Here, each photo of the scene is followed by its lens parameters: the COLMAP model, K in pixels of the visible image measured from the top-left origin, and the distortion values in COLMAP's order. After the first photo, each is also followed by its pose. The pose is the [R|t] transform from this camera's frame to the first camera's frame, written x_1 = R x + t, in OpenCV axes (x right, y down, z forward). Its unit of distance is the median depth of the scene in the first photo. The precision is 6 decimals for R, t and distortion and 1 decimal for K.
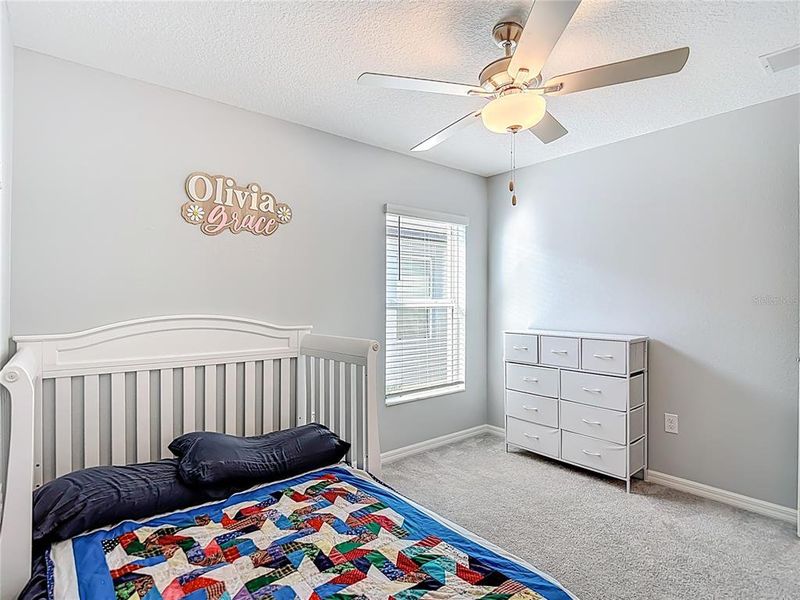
lens RADIAL K [[428.7, 0, 397.1], [0, 428.7, 299.5], [0, 0, 1]] dist [0.003950, -0.005362]
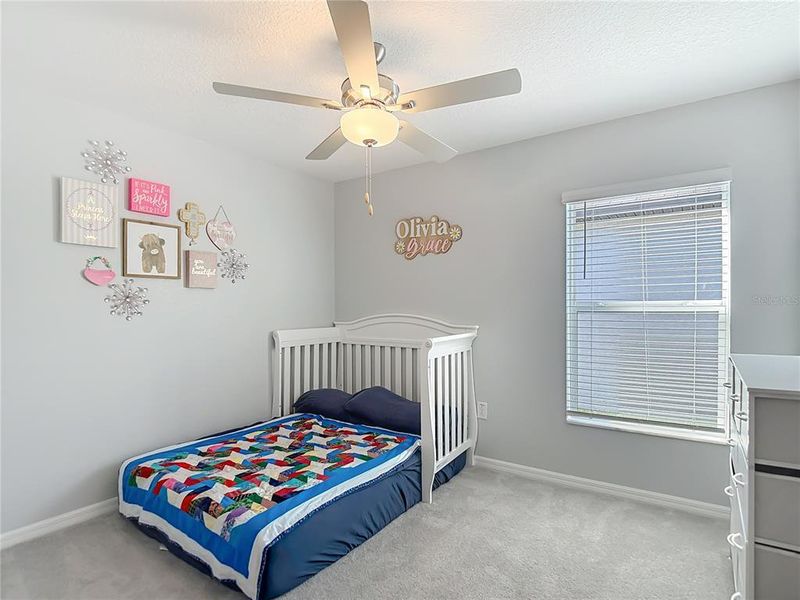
lens RADIAL K [[428.7, 0, 409.3], [0, 428.7, 312.8], [0, 0, 1]] dist [0.003950, -0.005362]
pose [[0.281829, 0.004708, -0.959453, 0.990556], [0.004082, 0.999973, 0.006106, 0.022409], [0.959456, -0.005637, 0.281802, 0.597608]]
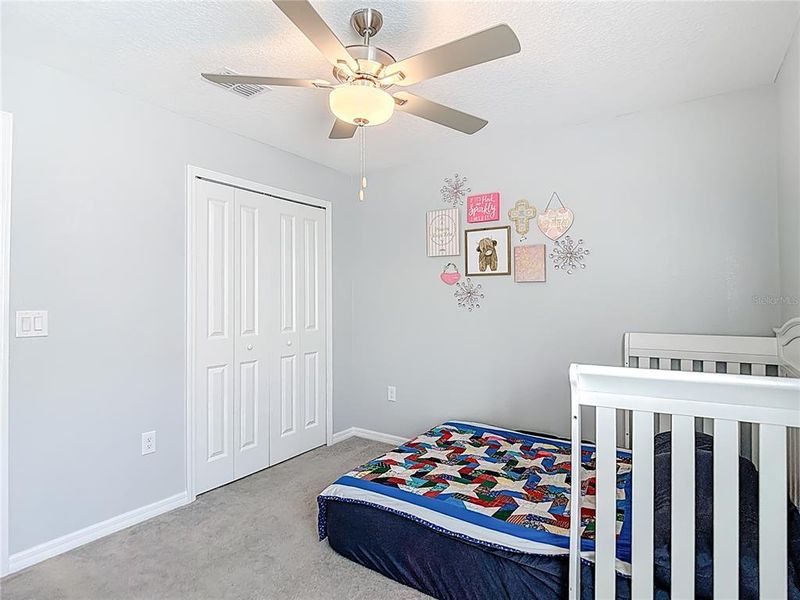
lens RADIAL K [[428.7, 0, 398.6], [0, 428.7, 298.2], [0, 0, 1]] dist [0.003950, -0.005362]
pose [[-0.958812, -0.008598, -0.283913, 0.349358], [-0.007564, 0.999960, -0.004736, 0.012166], [0.283942, -0.002393, -0.958838, 1.446933]]
